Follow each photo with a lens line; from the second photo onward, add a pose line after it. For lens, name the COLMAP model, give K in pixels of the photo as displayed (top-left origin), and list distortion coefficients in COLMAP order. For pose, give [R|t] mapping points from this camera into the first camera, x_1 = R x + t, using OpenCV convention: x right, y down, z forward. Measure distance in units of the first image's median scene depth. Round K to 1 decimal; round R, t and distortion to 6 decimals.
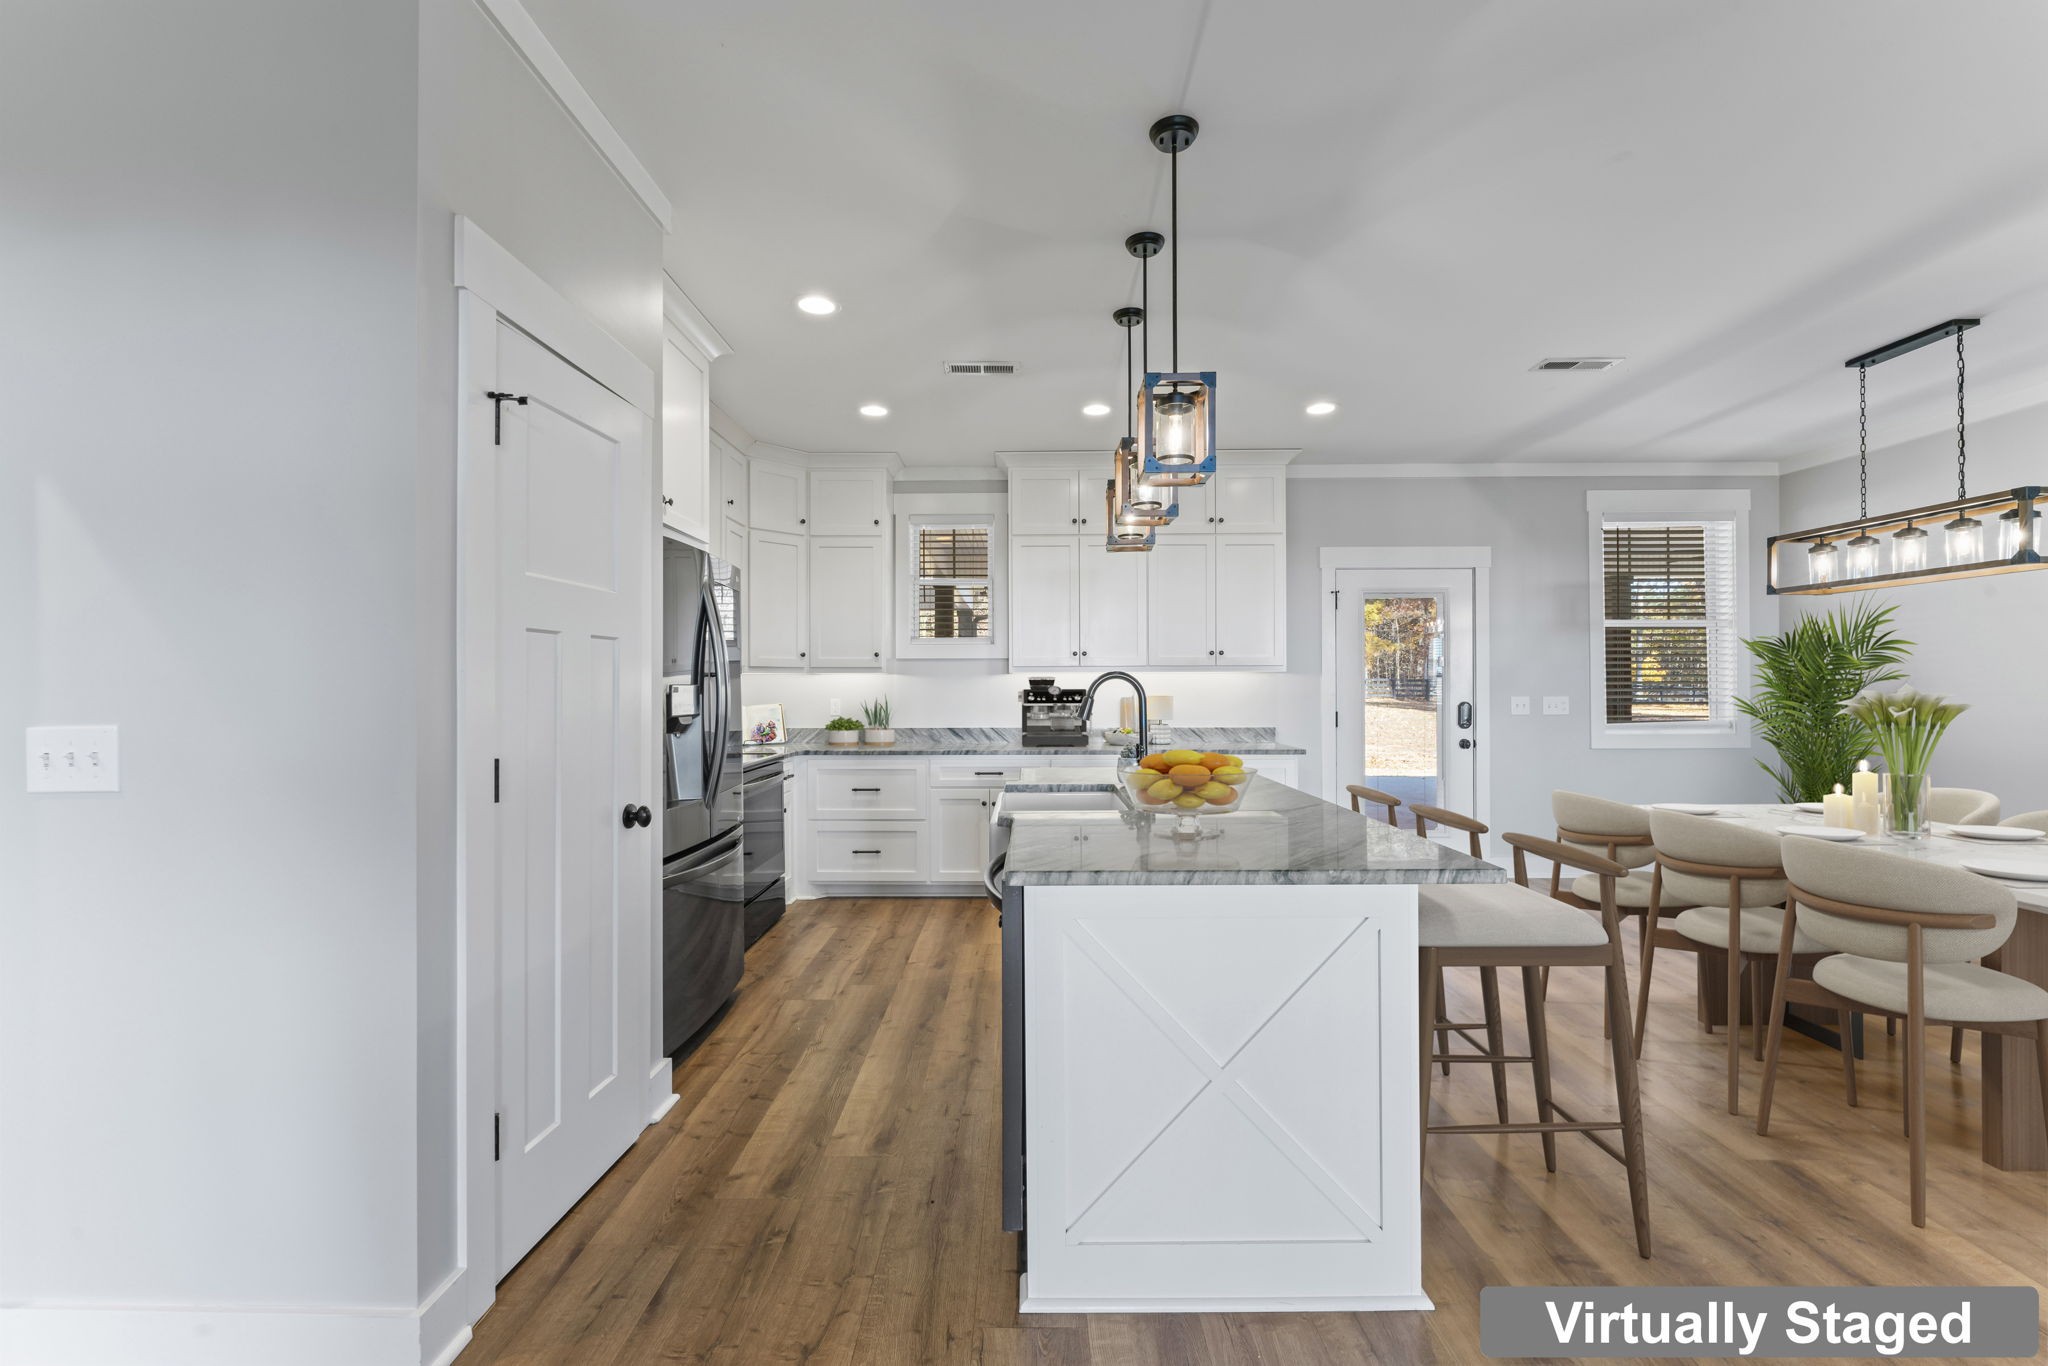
lens RADIAL K [[857.3, 0, 1024.0], [0, 857.3, 683.0], [0, 0, 1]] dist [-0.000108, -0.000068]
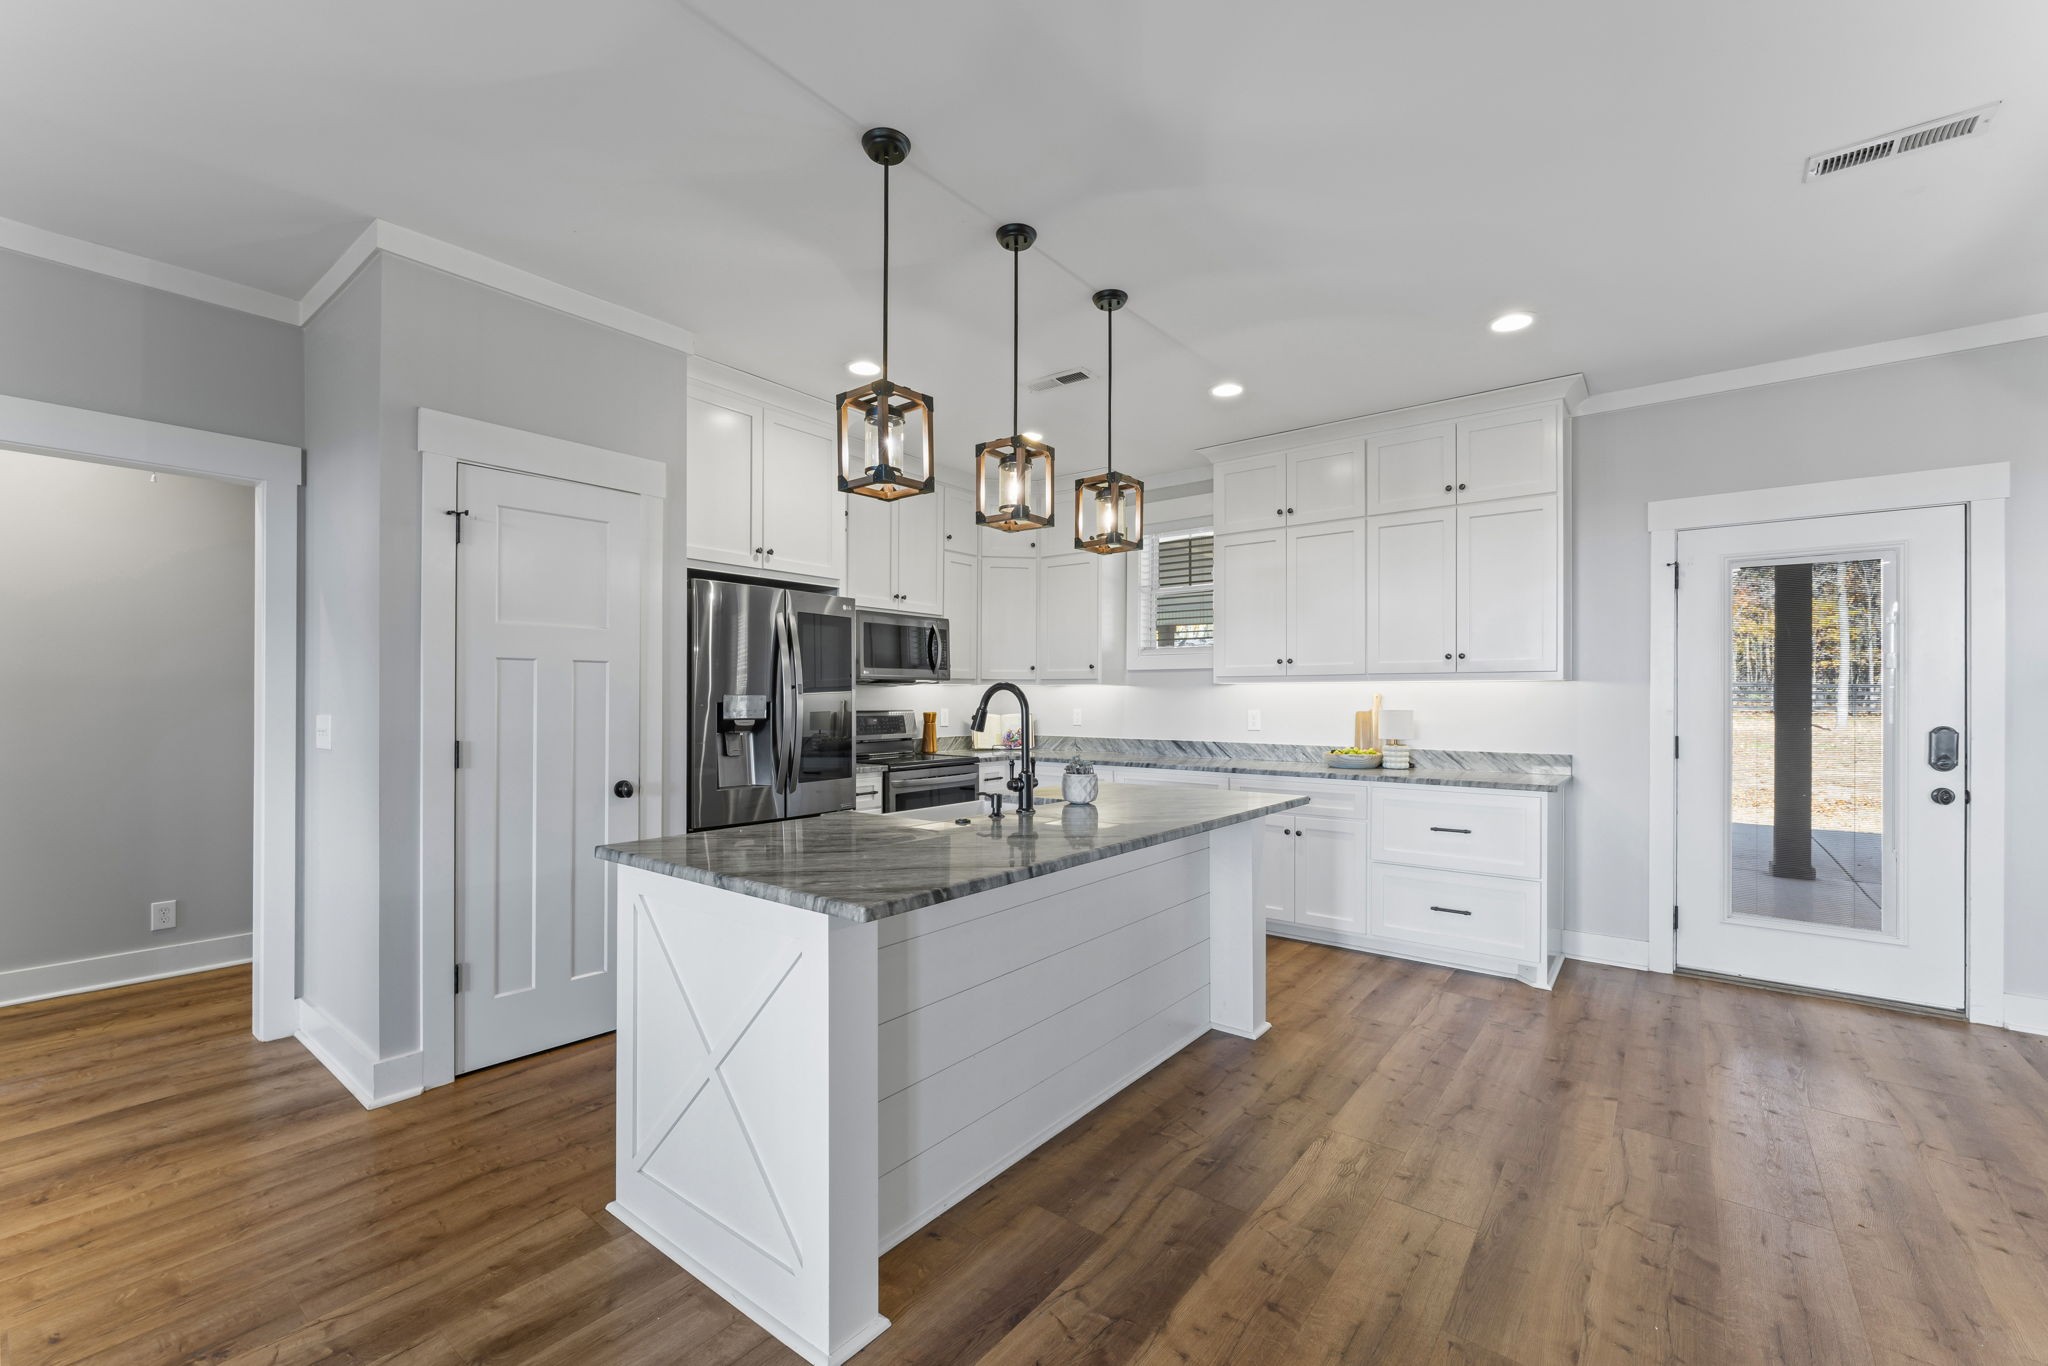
lens RADIAL K [[854.7, 0, 997.3], [0, 854.7, 694.4], [0, 0, 1]] dist [-0.001602, -0.000006]
pose [[0.785834, 0.001186, -0.618436, 0.373189], [-0.001220, 0.999999, 0.000367, 0.000077], [0.618436, 0.000466, 0.785835, 0.122052]]
